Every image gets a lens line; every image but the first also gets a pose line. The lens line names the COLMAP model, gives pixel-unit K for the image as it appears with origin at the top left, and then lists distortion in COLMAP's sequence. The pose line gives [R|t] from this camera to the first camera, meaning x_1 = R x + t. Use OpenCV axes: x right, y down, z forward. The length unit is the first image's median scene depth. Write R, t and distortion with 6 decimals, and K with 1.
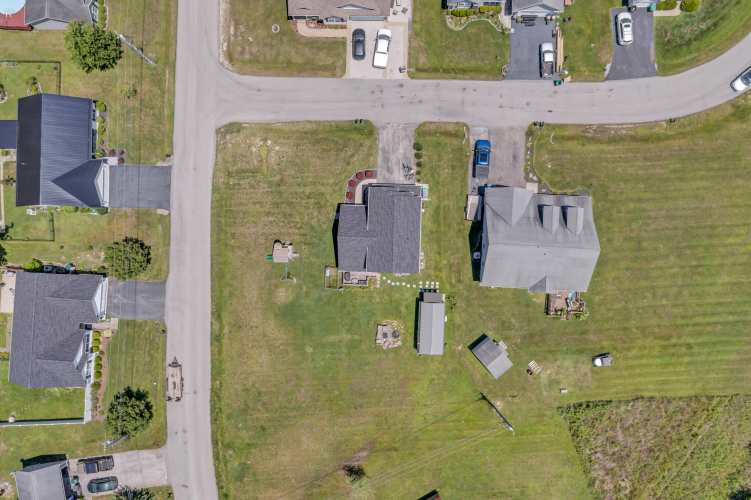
lens RADIAL K [[605.1, 0, 373.1], [0, 605.1, 251.9], [0, 0, 1]] dist [-0.013043, -0.004901]
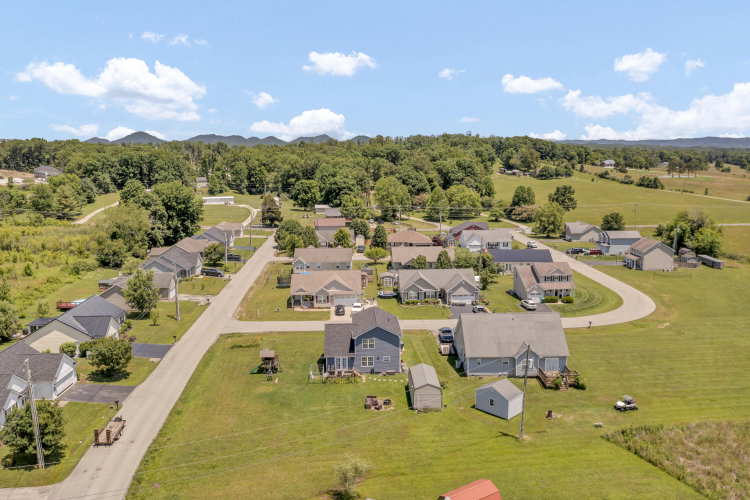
lens RADIAL K [[604.3, 0, 372.6], [0, 604.3, 251.9], [0, 0, 1]] dist [-0.013043, -0.004901]
pose [[0.997412, 0.005789, 0.071666, -0.047748], [0.069344, 0.185897, -0.980119, 0.953265], [-0.018996, 0.982552, 0.185014, 0.618378]]
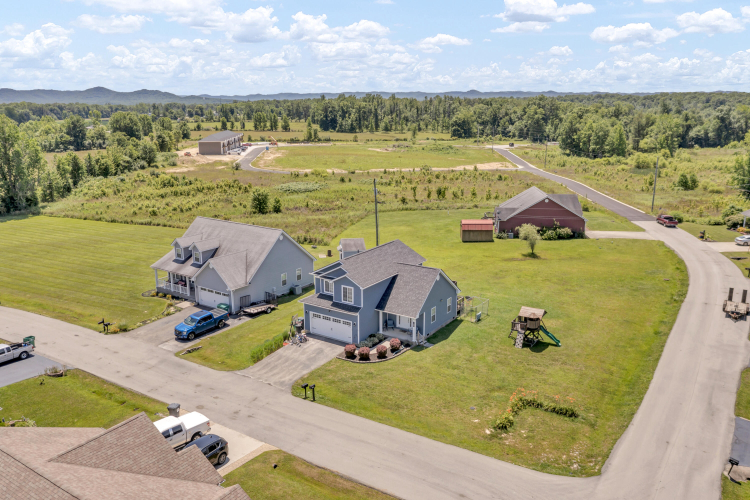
lens RADIAL K [[604.3, 0, 372.6], [0, 604.3, 251.9], [0, 0, 1]] dist [-0.013043, -0.004901]
pose [[-0.845988, -0.103987, 0.522963, -0.329026], [0.532885, -0.198667, 0.822536, -0.590036], [0.018363, 0.974535, 0.223483, 0.762660]]
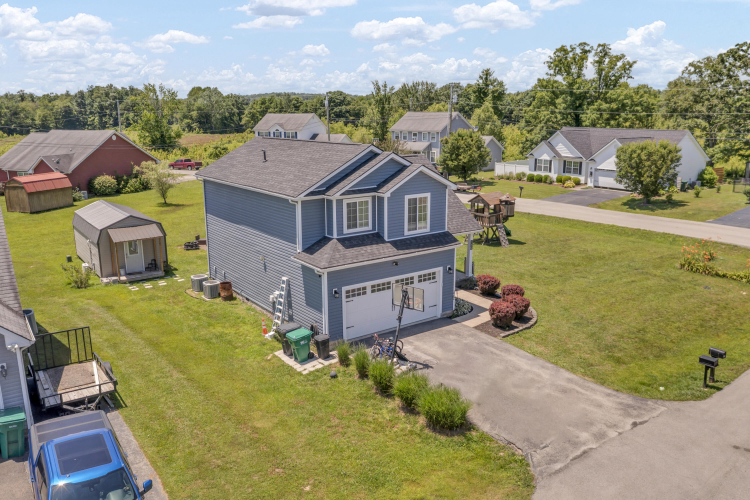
lens RADIAL K [[604.3, 0, 372.6], [0, 604.3, 251.9], [0, 0, 1]] dist [-0.013043, -0.004901]
pose [[-0.788103, 0.168636, -0.591994, 0.201570], [-0.614667, -0.164277, 0.771491, -0.302032], [0.032850, 0.971892, 0.233122, 0.897046]]
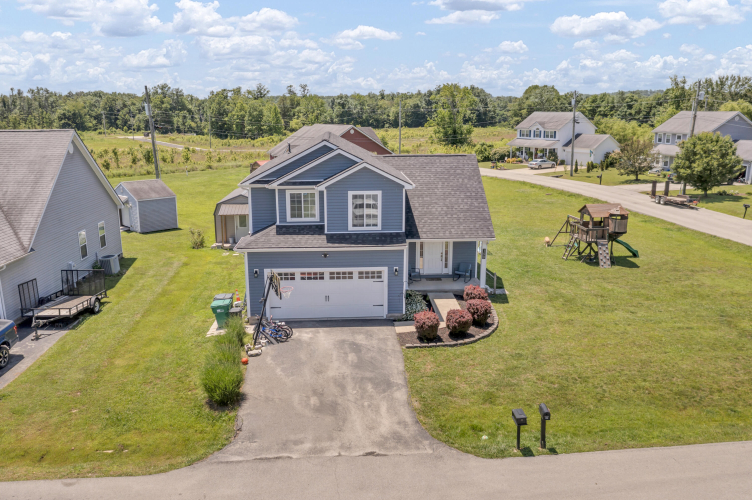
lens RADIAL K [[606.5, 0, 373.9], [0, 606.5, 247.1], [0, 0, 1]] dist [-0.014353, -0.003029]
pose [[-0.995245, 0.046704, -0.085477, 0.037361], [-0.093361, -0.207181, 0.973838, -0.374412], [0.027773, 0.977187, 0.210556, 0.903188]]
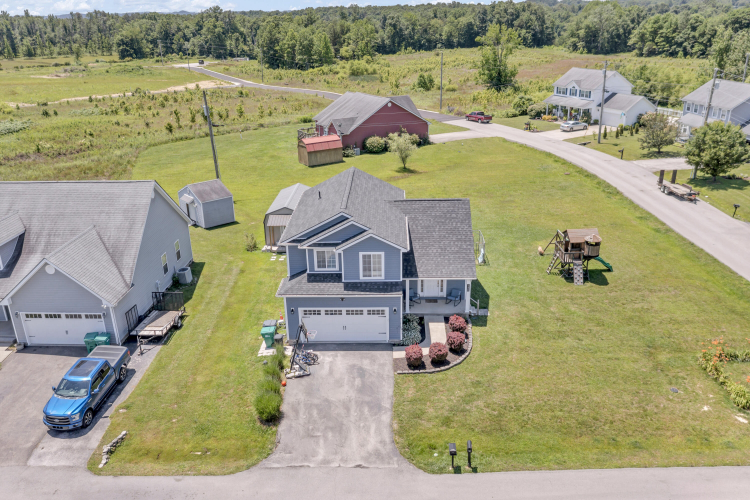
lens RADIAL K [[604.3, 0, 372.6], [0, 604.3, 251.9], [0, 0, 1]] dist [-0.013043, -0.004901]
pose [[-0.999006, 0.042934, 0.011974, 0.011449], [-0.004033, -0.354604, 0.935008, -0.443330], [0.044390, 0.934030, 0.354425, 0.805069]]
